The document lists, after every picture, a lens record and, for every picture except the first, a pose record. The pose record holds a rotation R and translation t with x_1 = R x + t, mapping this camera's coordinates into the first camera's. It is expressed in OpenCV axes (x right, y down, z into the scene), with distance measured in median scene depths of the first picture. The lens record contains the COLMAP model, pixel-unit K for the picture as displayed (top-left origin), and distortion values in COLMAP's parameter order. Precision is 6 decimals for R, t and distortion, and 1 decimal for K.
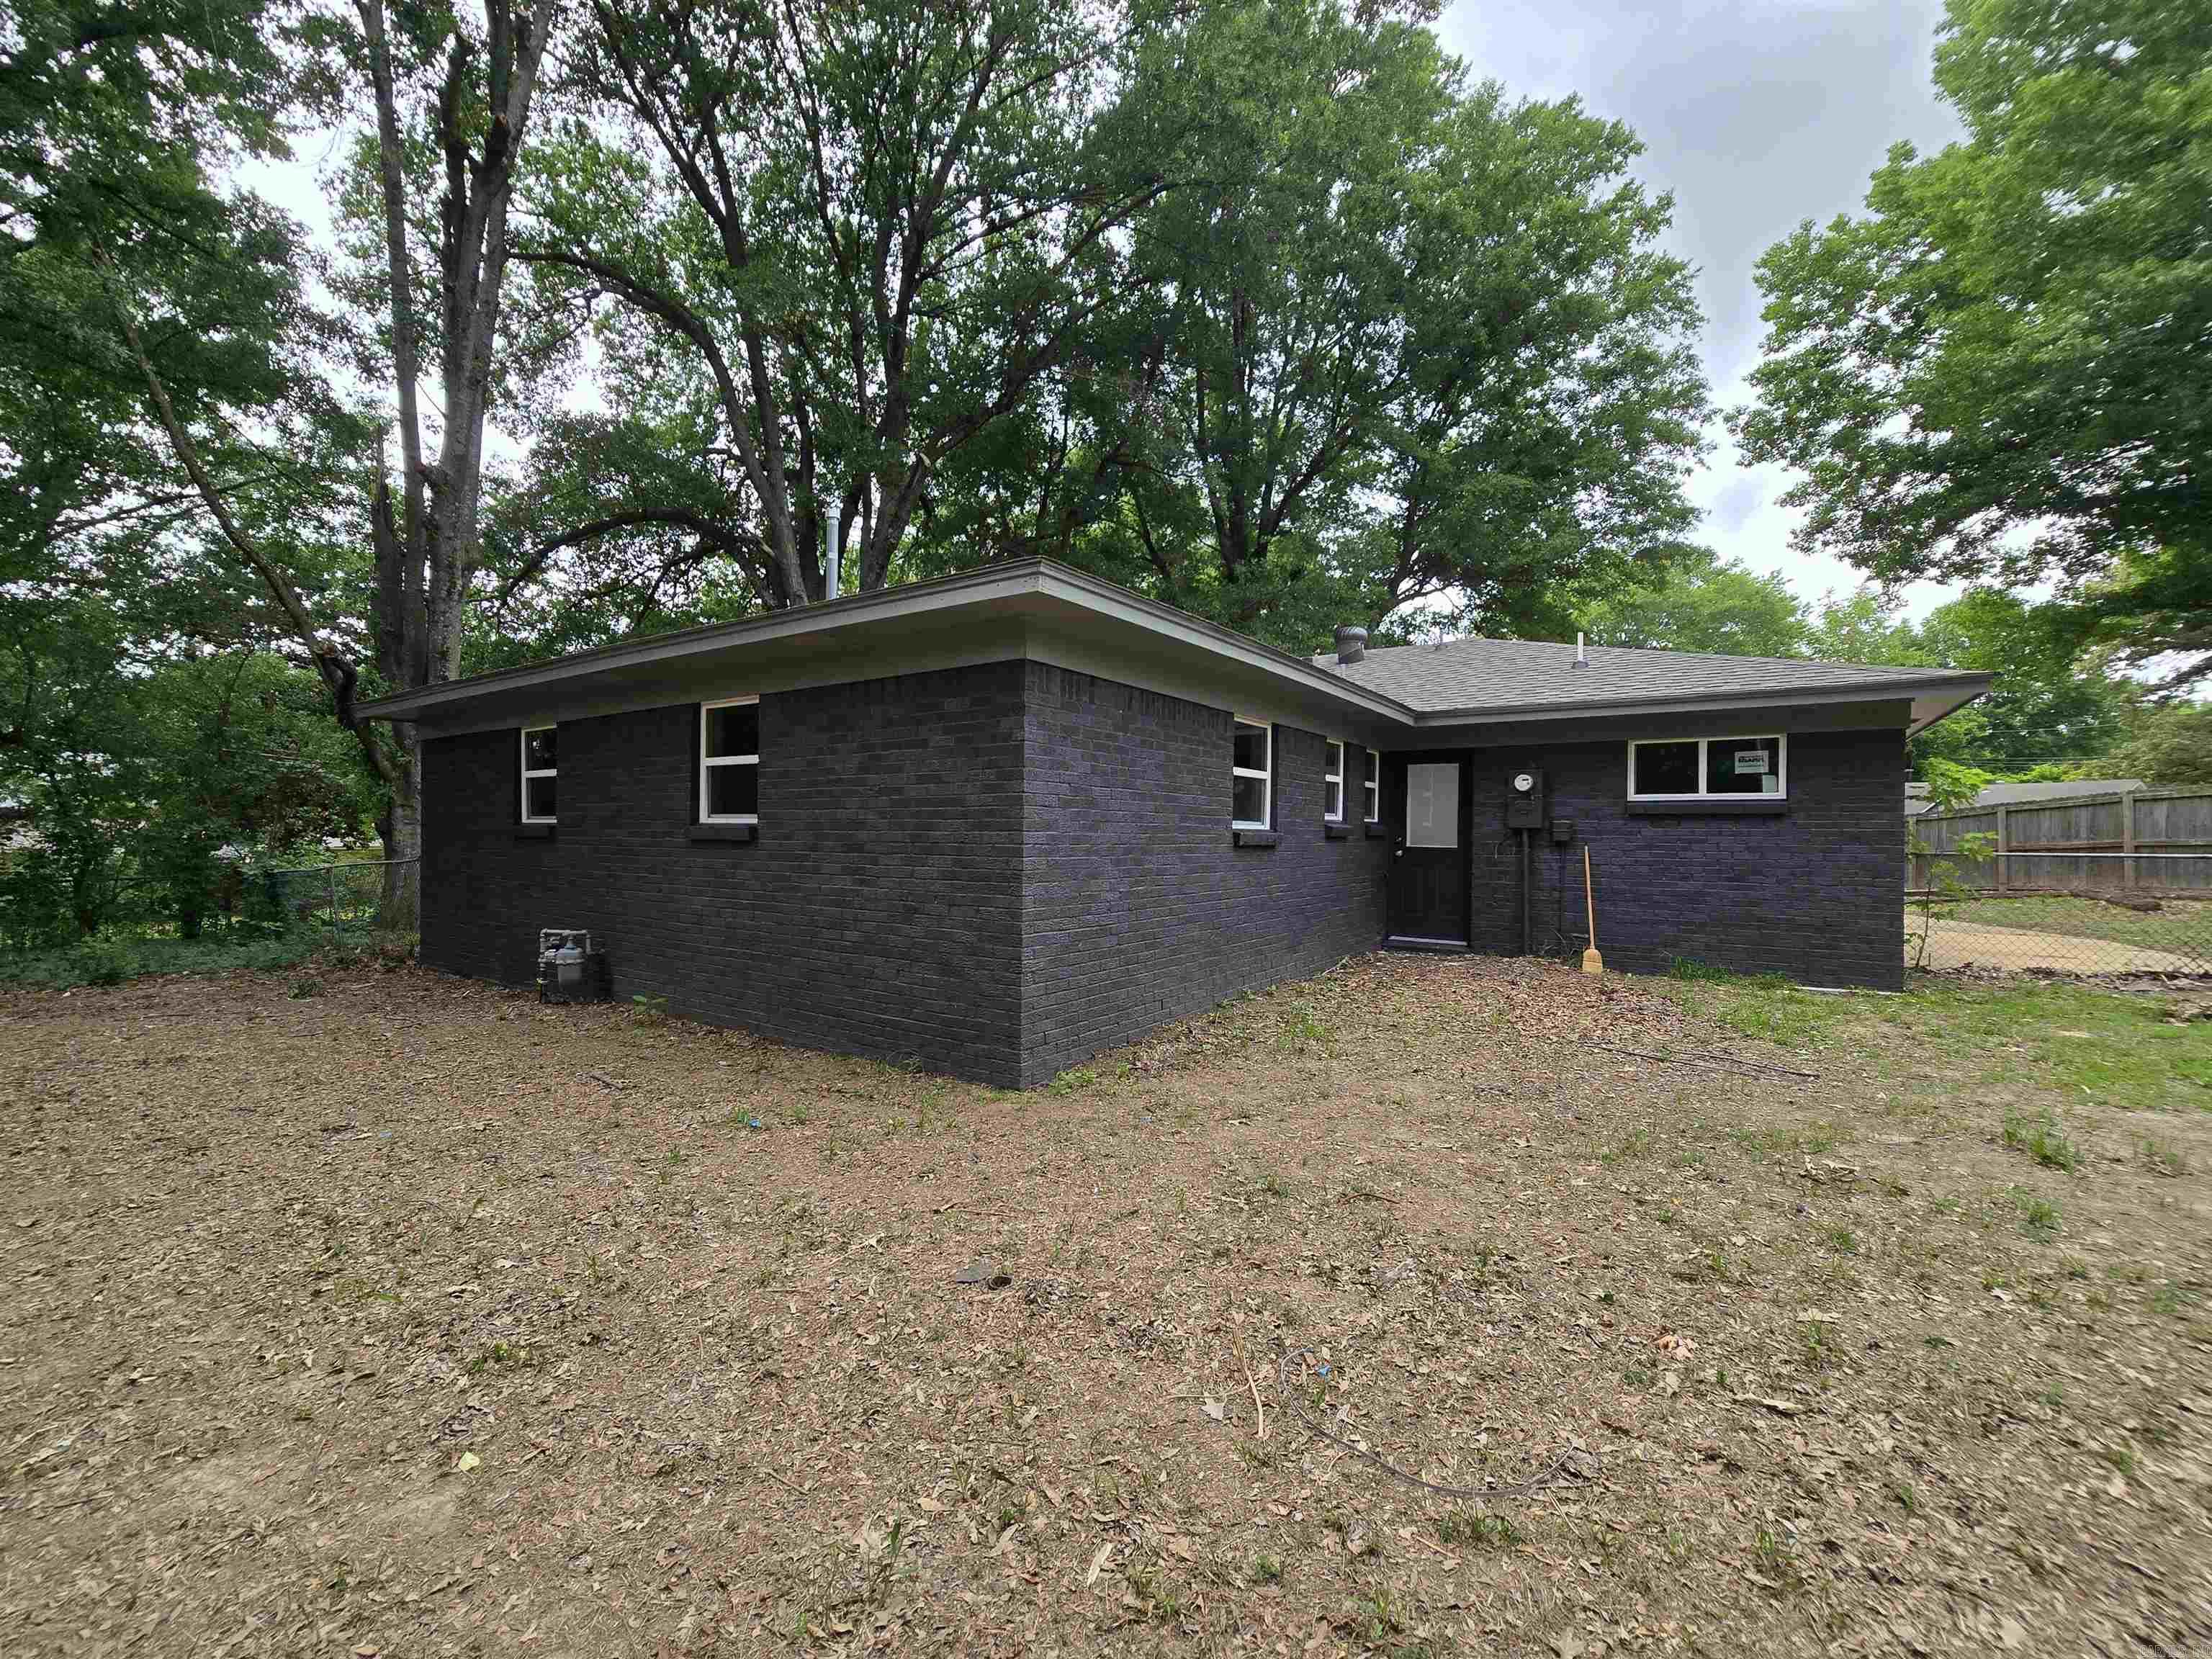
lens RADIAL K [[908.5, 0, 1086.8], [0, 908.5, 827.9], [0, 0, 1]] dist [-0.009322, 0.001984]
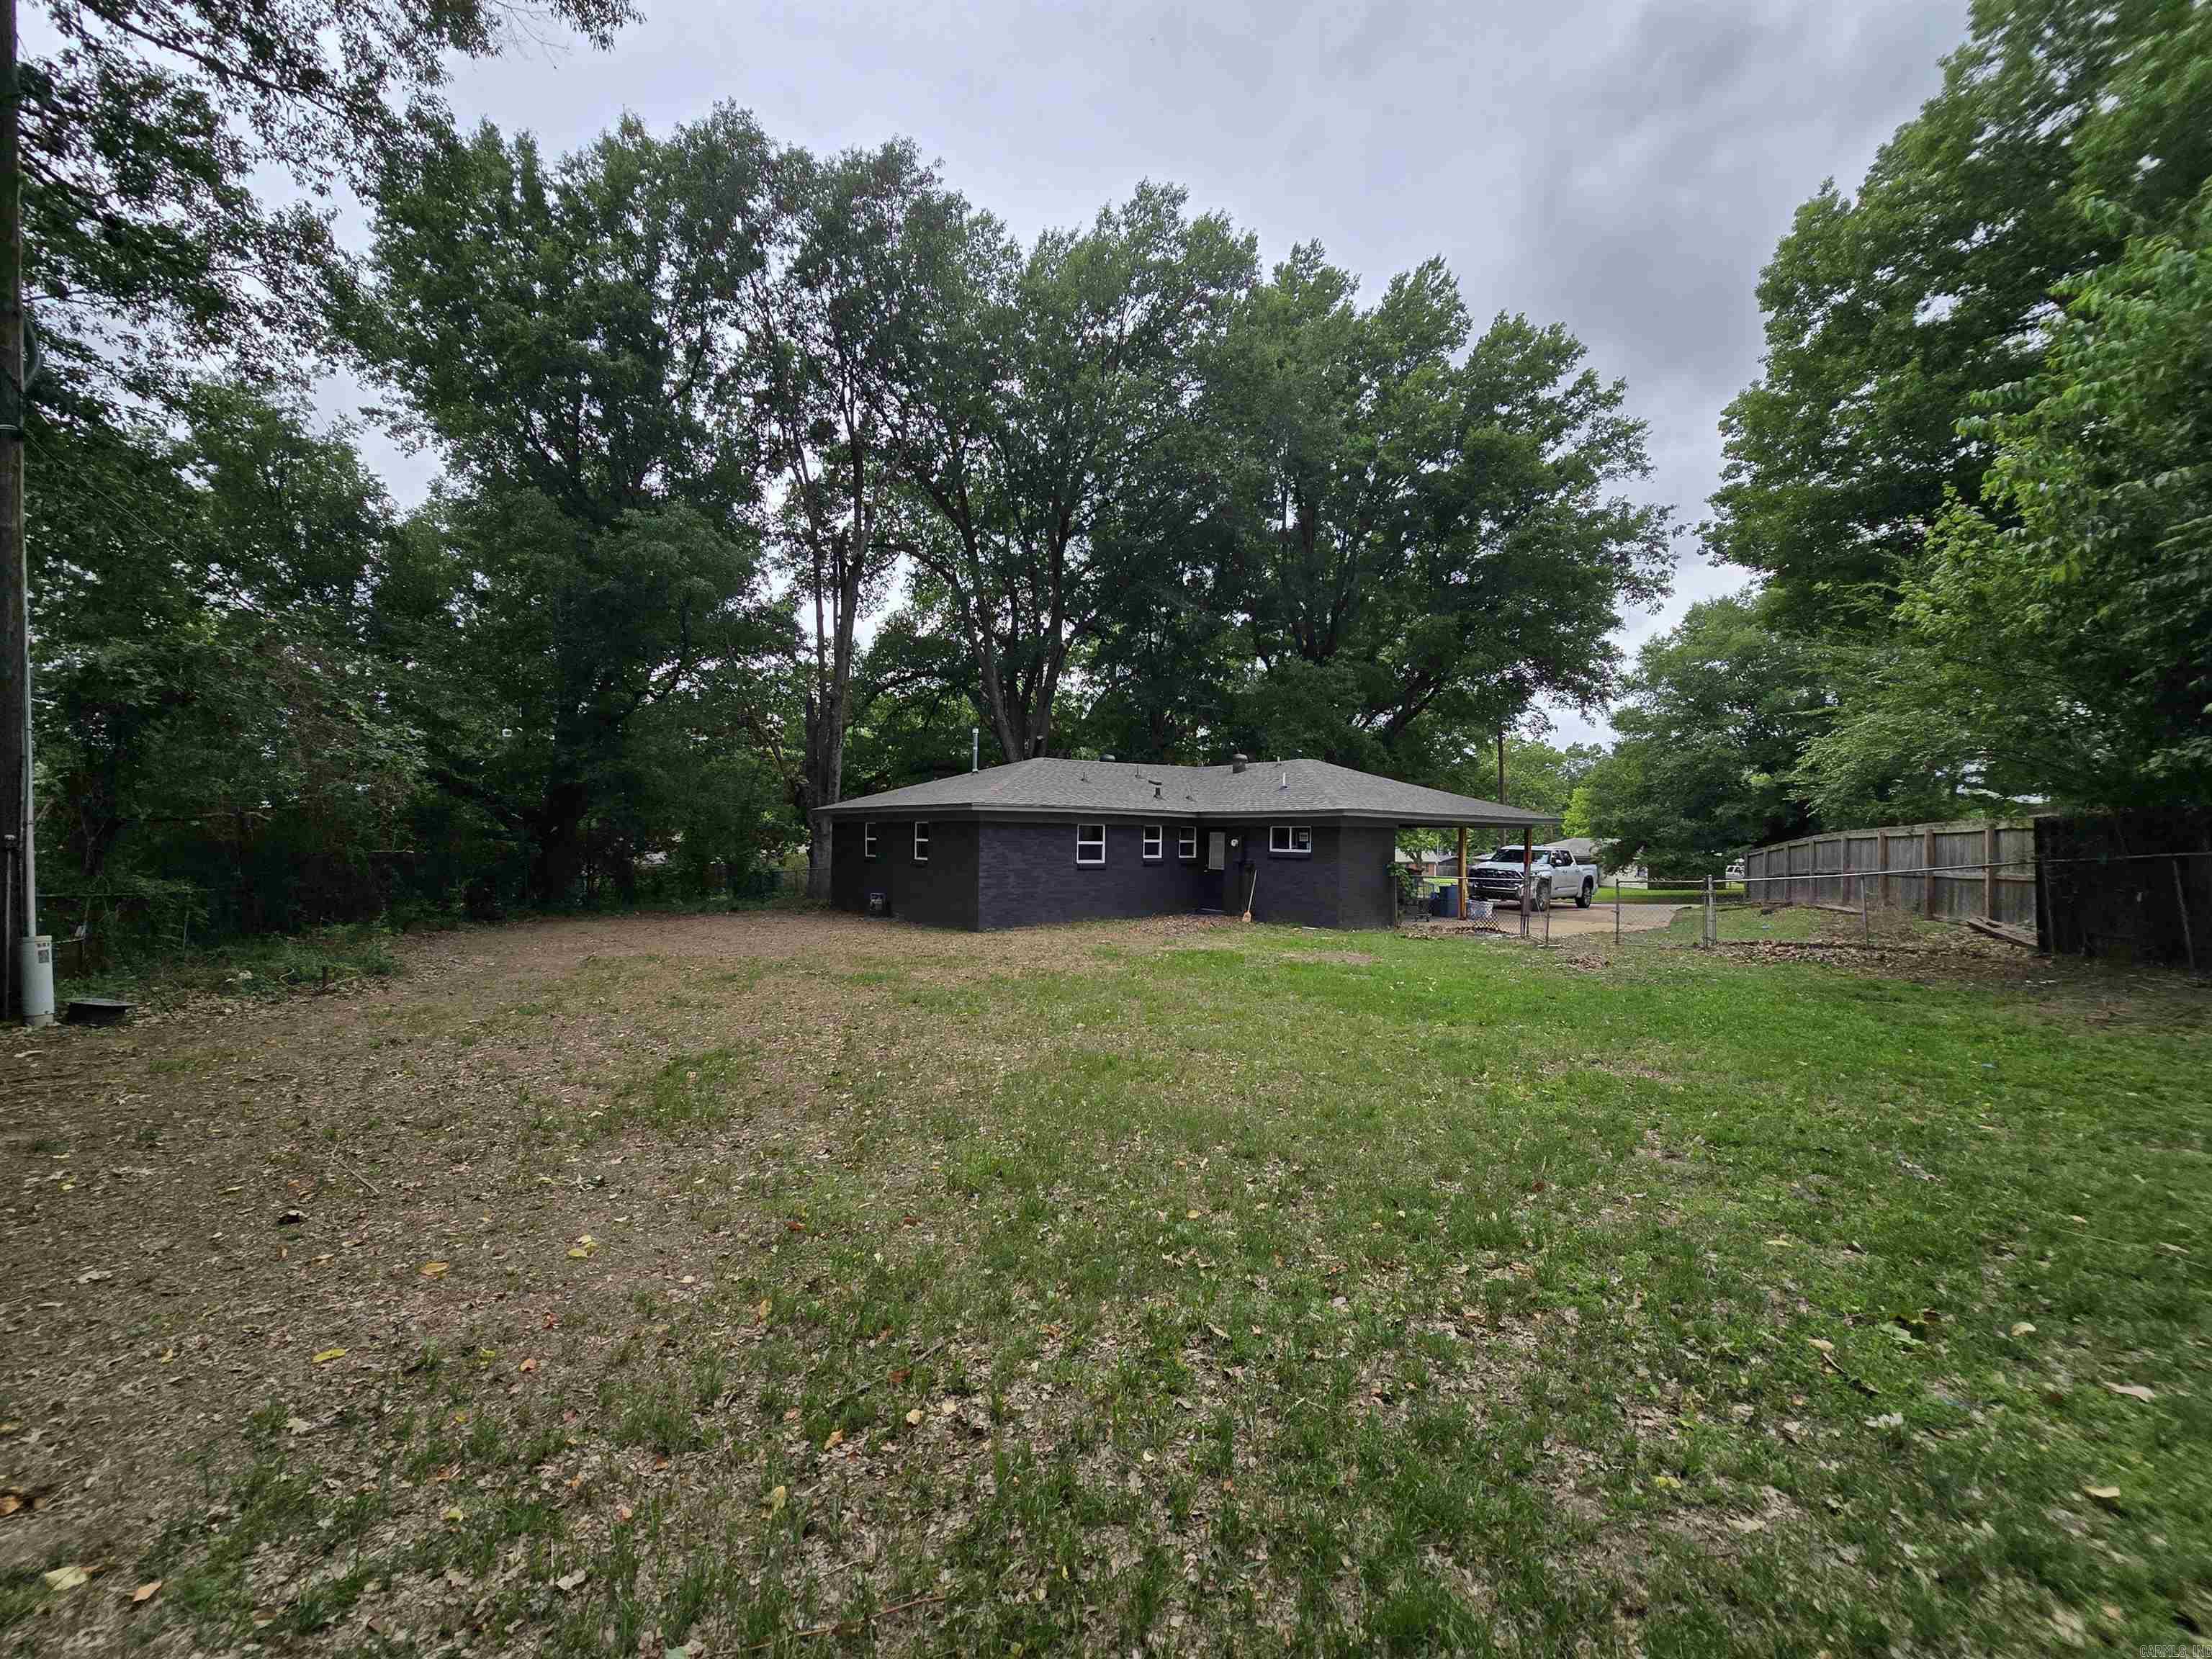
lens RADIAL K [[908.5, 0, 1116.6], [0, 908.5, 834.8], [0, 0, 1]] dist [-0.009322, 0.001984]
pose [[0.953289, 0.003946, -0.302035, 0.942212], [-0.001961, 0.999974, 0.006873, -0.089703], [0.302054, -0.005960, 0.953272, -1.412519]]
